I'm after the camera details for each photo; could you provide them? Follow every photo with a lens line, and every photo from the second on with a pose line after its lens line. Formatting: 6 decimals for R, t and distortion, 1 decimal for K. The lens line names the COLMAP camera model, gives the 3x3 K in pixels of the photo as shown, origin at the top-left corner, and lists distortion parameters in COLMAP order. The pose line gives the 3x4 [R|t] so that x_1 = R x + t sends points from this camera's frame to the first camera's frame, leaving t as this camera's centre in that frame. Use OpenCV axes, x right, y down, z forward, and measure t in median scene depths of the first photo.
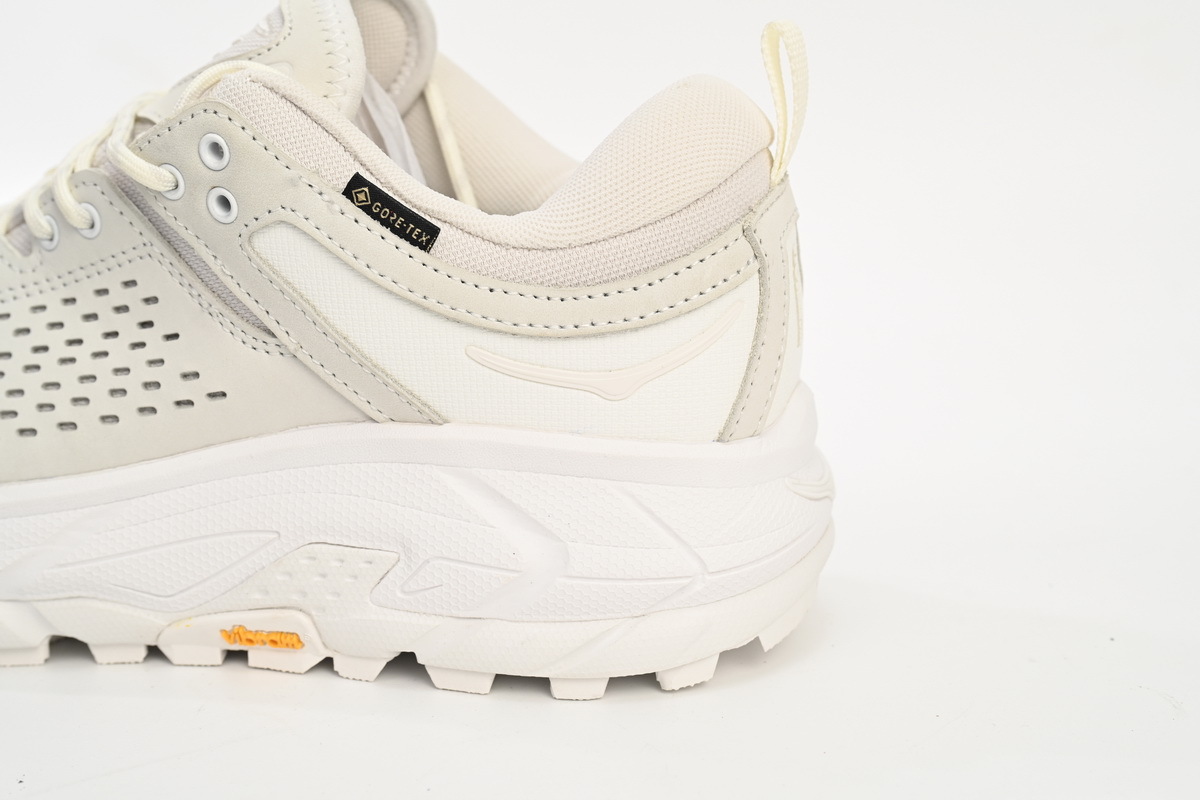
lens RADIAL K [[1873.9, 0, 598.9], [0, 1873.9, 399.3], [0, 0, 1]] dist [-0.022872, 0.000000]
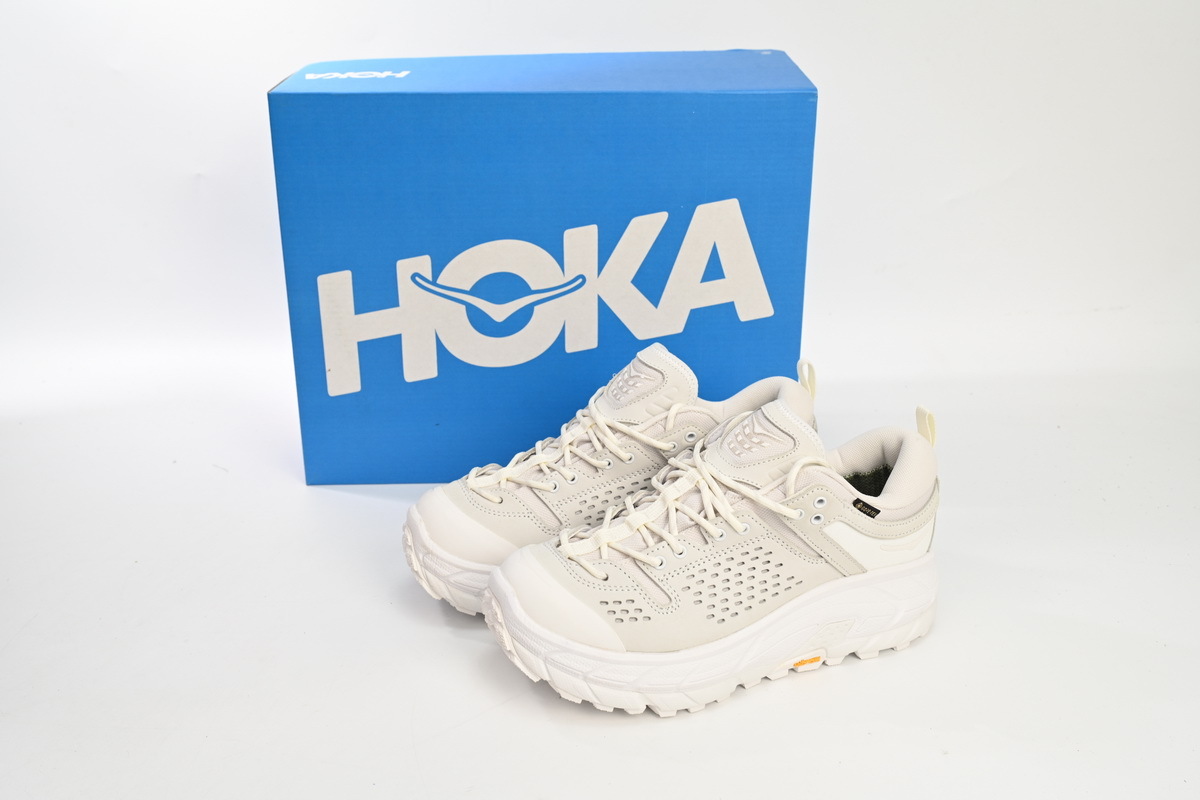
lens RADIAL K [[1219.6, 0, 596.6], [0, 1219.6, 403.0], [0, 0, 1]] dist [0.000730, 0.000000]
pose [[0.801036, -0.191072, 0.567304, -1.400319], [0.111520, 0.978733, 0.172177, -0.596260], [-0.588137, -0.074654, 0.805308, -0.221878]]
